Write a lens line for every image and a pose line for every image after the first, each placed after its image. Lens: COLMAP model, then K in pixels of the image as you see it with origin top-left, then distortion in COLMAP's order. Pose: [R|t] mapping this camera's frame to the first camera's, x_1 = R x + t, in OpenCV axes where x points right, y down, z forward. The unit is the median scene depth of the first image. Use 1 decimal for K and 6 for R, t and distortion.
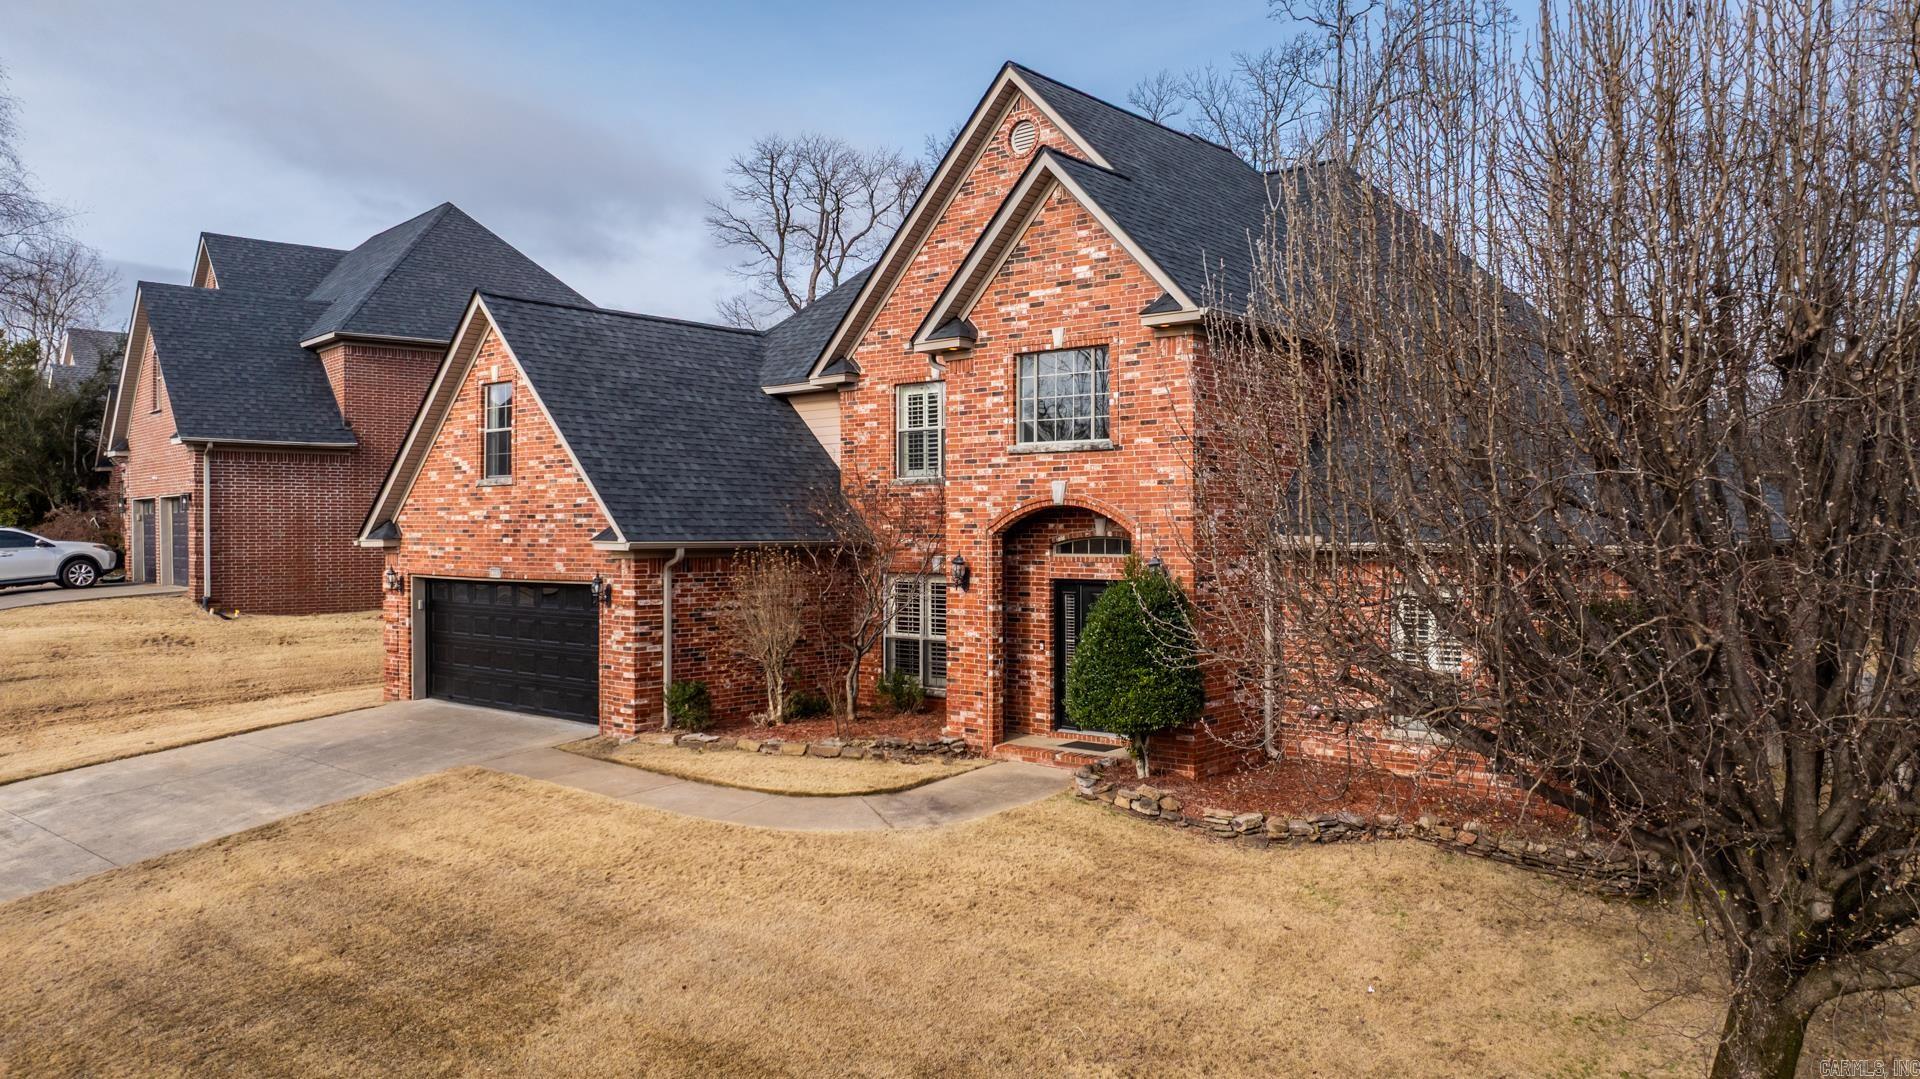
lens RADIAL K [[1360.6, 0, 957.2], [0, 1360.6, 536.1], [0, 0, 1]] dist [-0.011827, 0.005522]
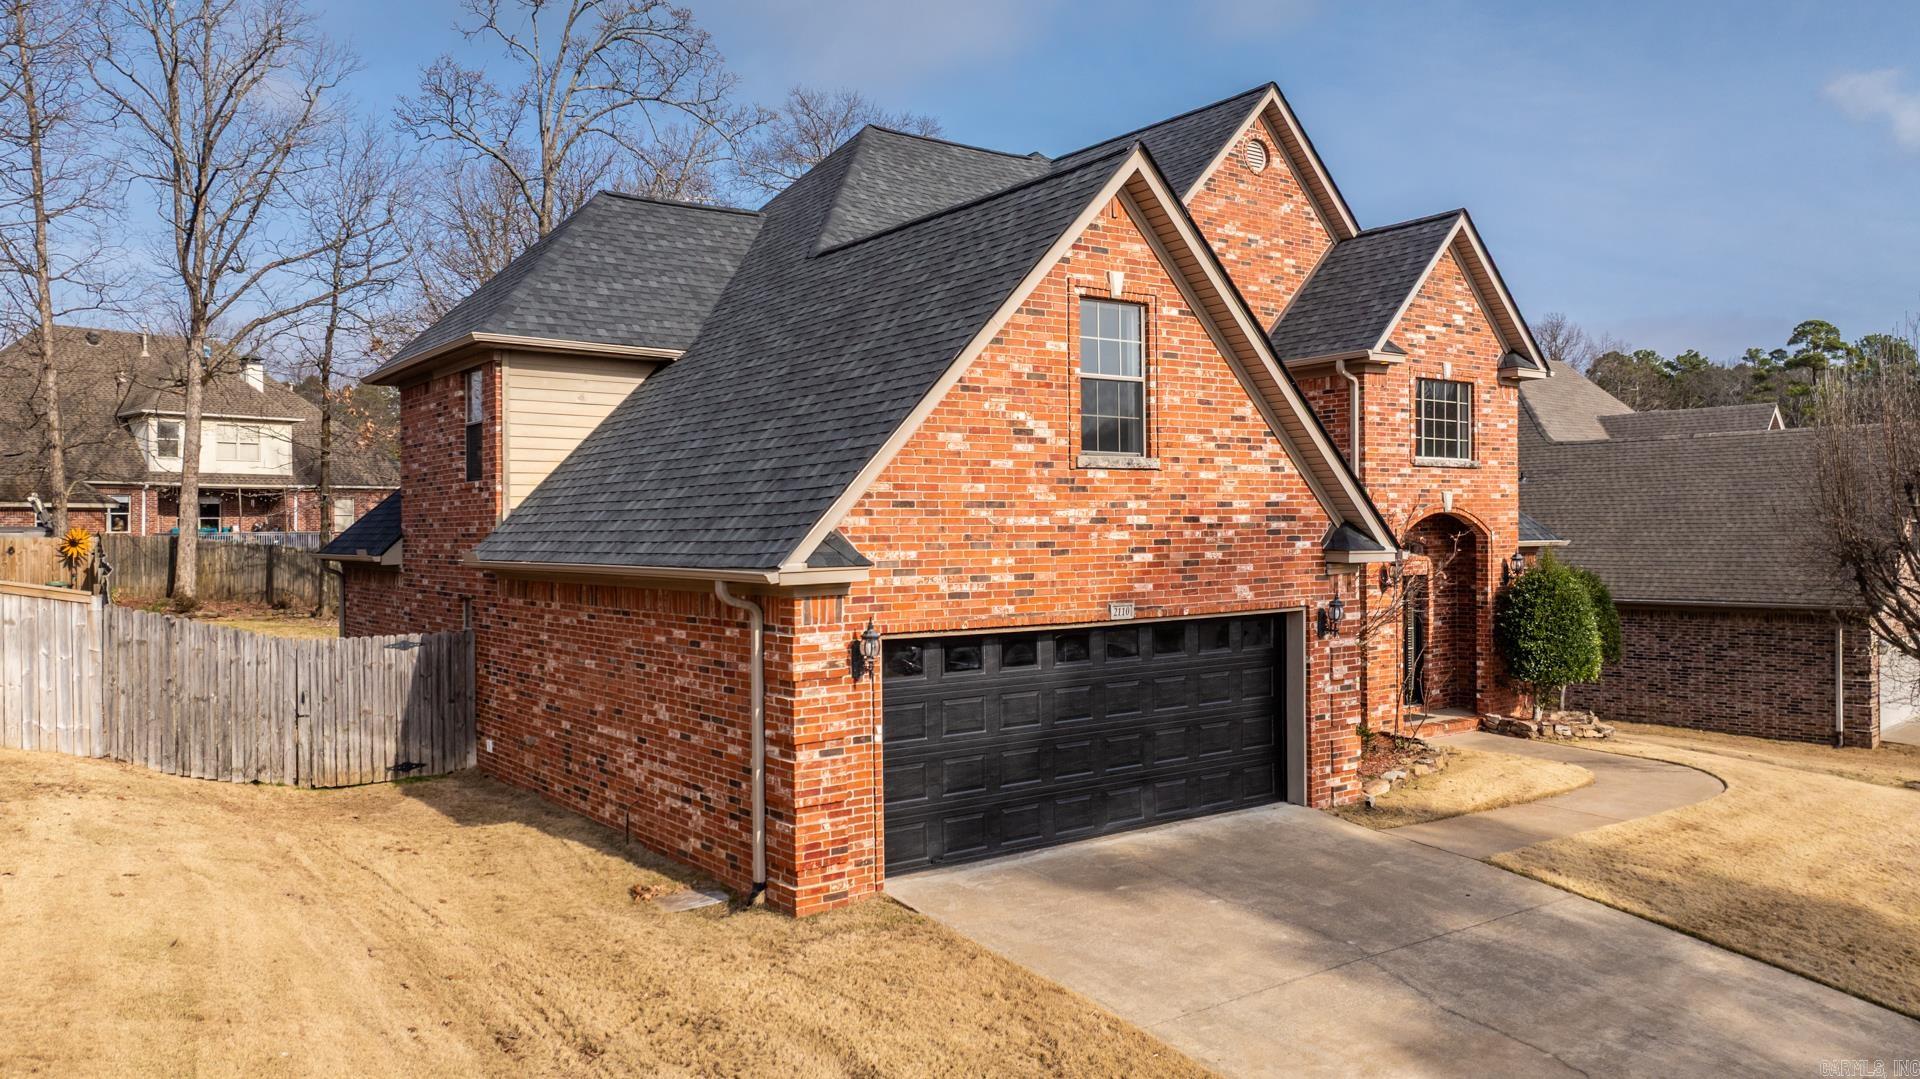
lens RADIAL K [[1360.6, 0, 960.2], [0, 1360.6, 537.4], [0, 0, 1]] dist [-0.011827, 0.005522]
pose [[0.224386, -0.006435, 0.974479, -1.092696], [0.016640, 0.999858, 0.002771, -0.010413], [-0.974358, 0.015594, 0.224461, 1.072586]]
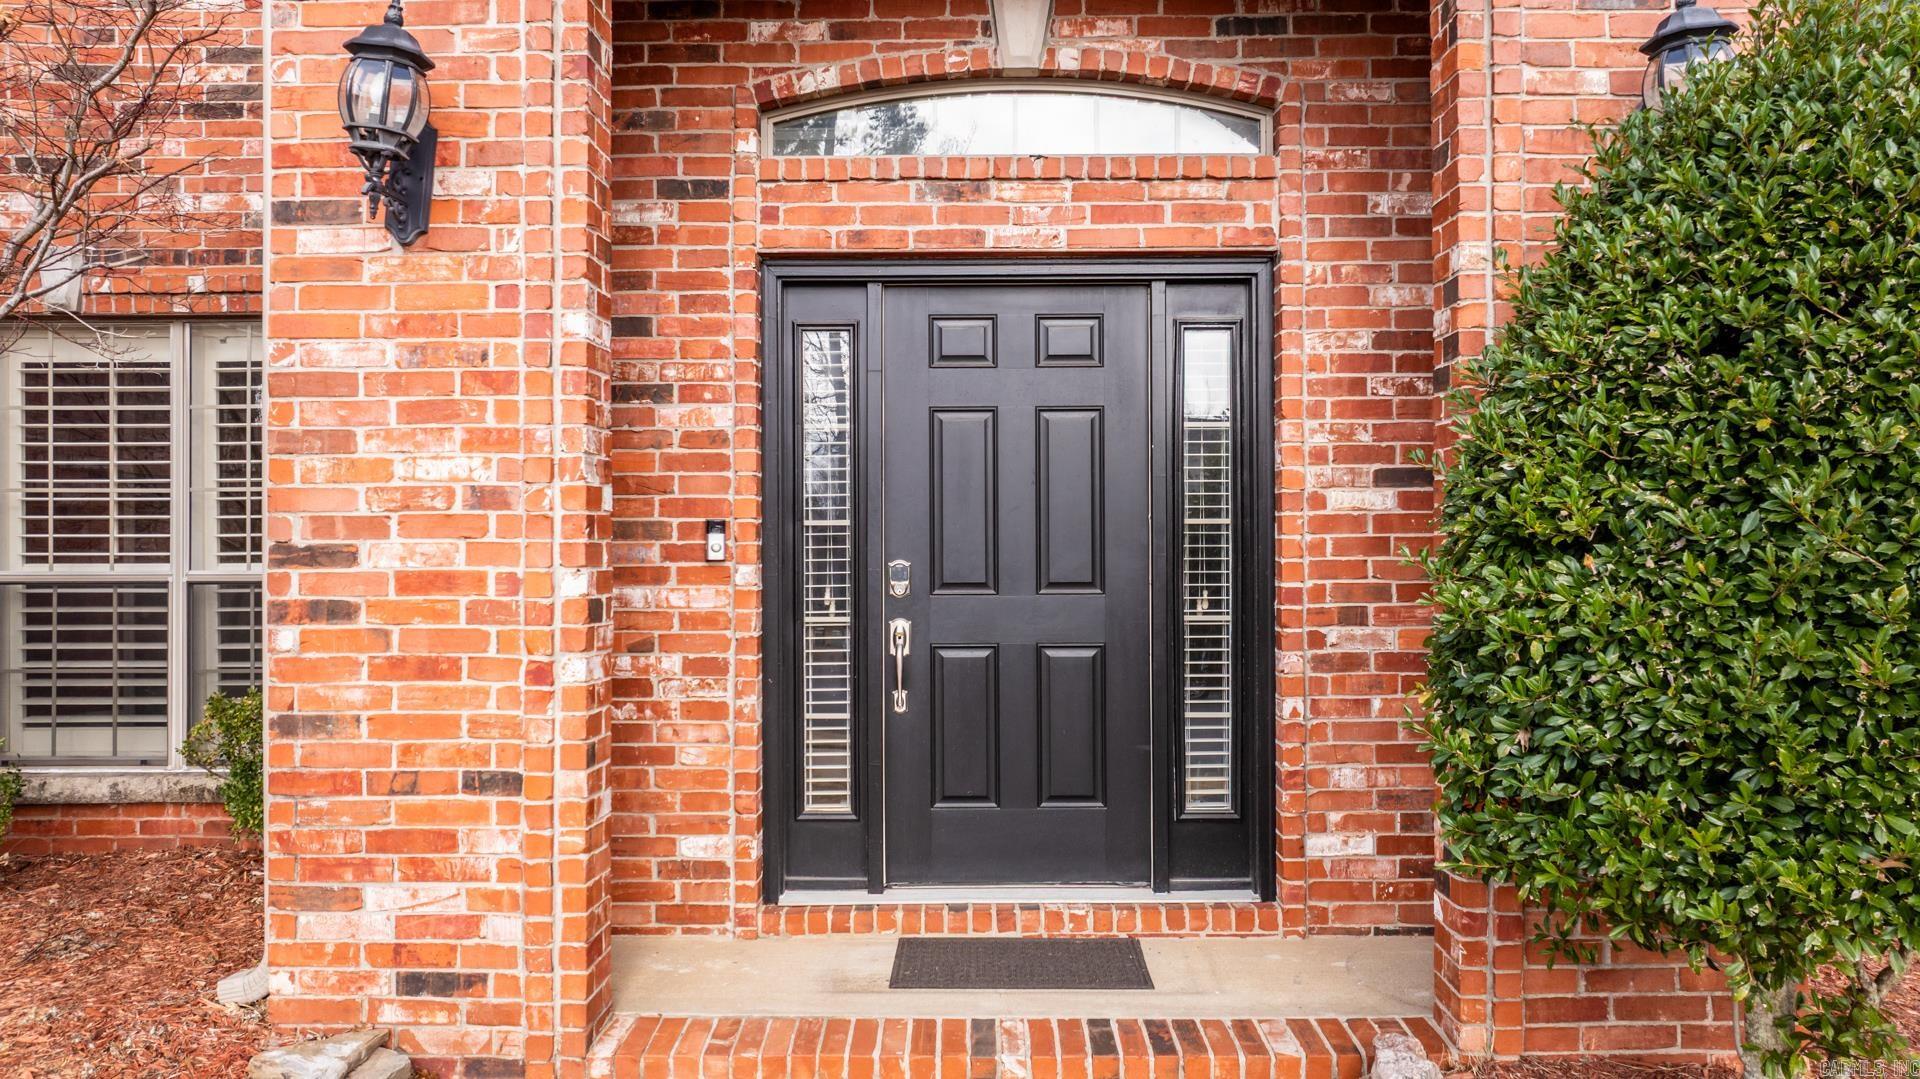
lens RADIAL K [[1360.6, 0, 961.0], [0, 1360.6, 538.5], [0, 0, 1]] dist [-0.011827, 0.005522]
pose [[0.767977, 0.004255, 0.640464, -0.054049], [0.003152, 0.999941, -0.010423, 0.082782], [-0.640470, 0.010023, 0.767918, 0.800354]]
